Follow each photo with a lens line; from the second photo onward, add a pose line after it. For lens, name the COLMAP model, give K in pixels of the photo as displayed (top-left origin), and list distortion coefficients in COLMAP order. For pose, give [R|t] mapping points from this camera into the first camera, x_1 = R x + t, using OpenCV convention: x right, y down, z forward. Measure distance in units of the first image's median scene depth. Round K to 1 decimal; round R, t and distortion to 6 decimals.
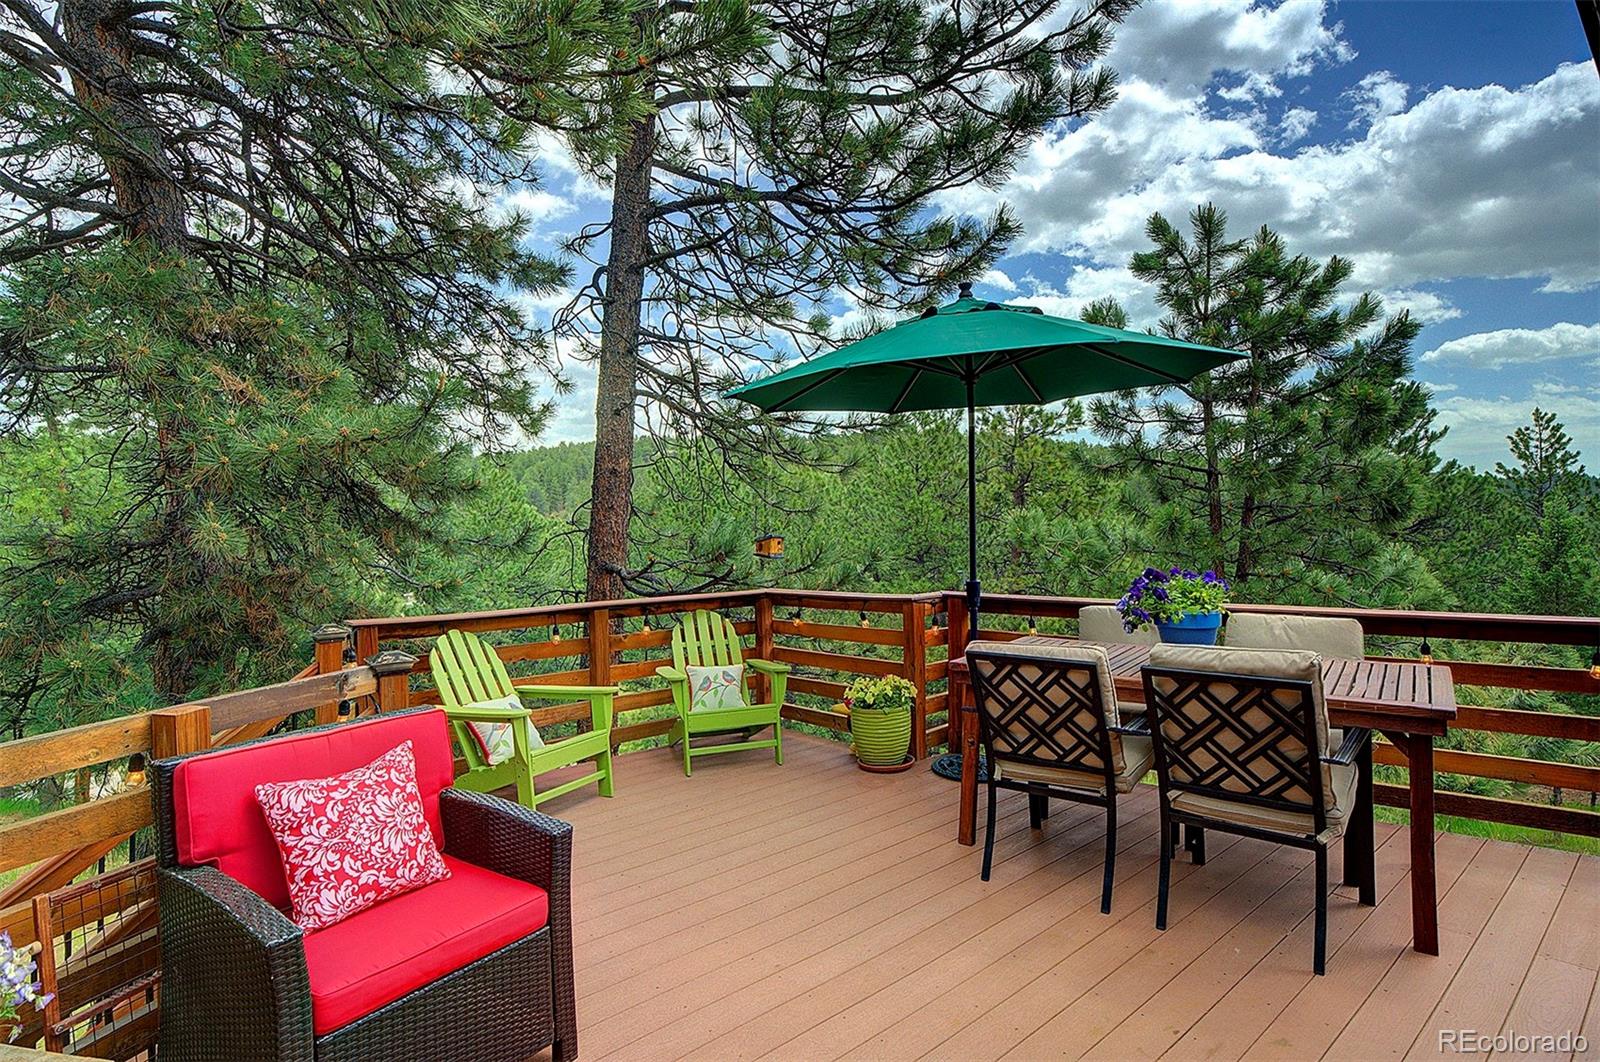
lens RADIAL K [[859.3, 0, 803.2], [0, 859.3, 531.4], [0, 0, 1]] dist [-0.005322, -0.000351]
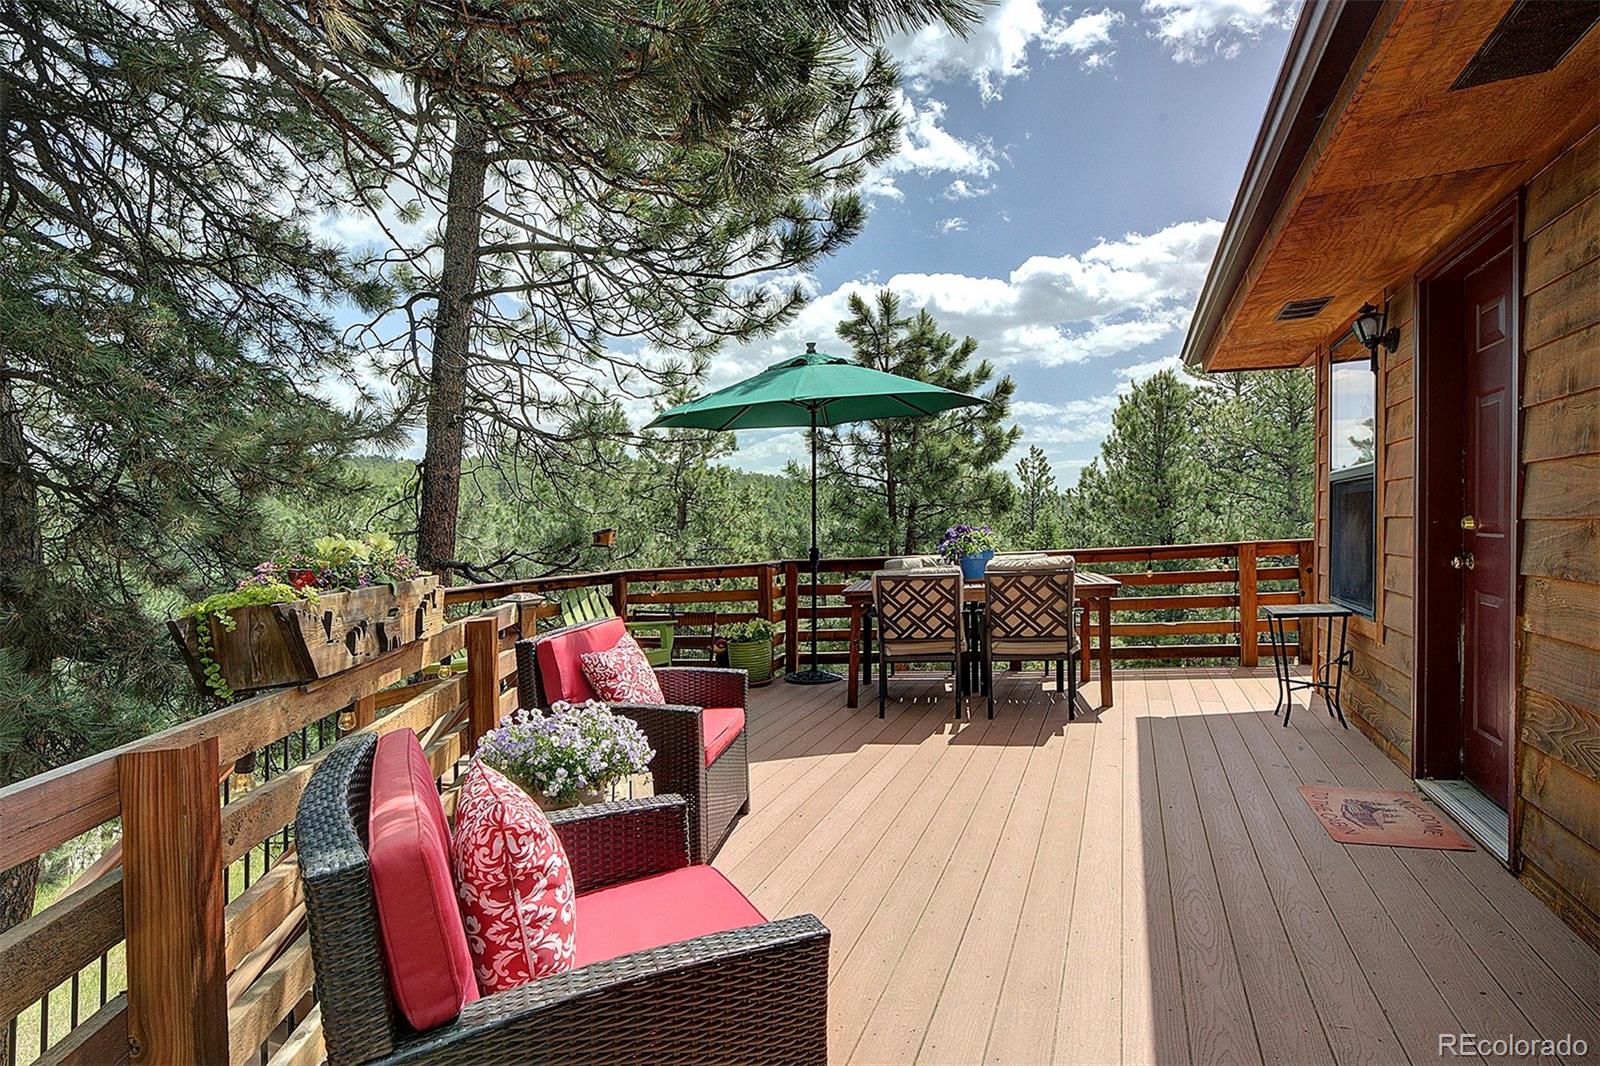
lens RADIAL K [[784.0, 0, 802.8], [0, 784.0, 565.2], [0, 0, 1]] dist [-0.000445, -0.000076]
pose [[0.904860, -0.041627, 0.423670, -0.249197], [0.032461, 0.999057, 0.028832, 0.030939], [-0.424471, -0.012336, 0.905358, -0.128683]]
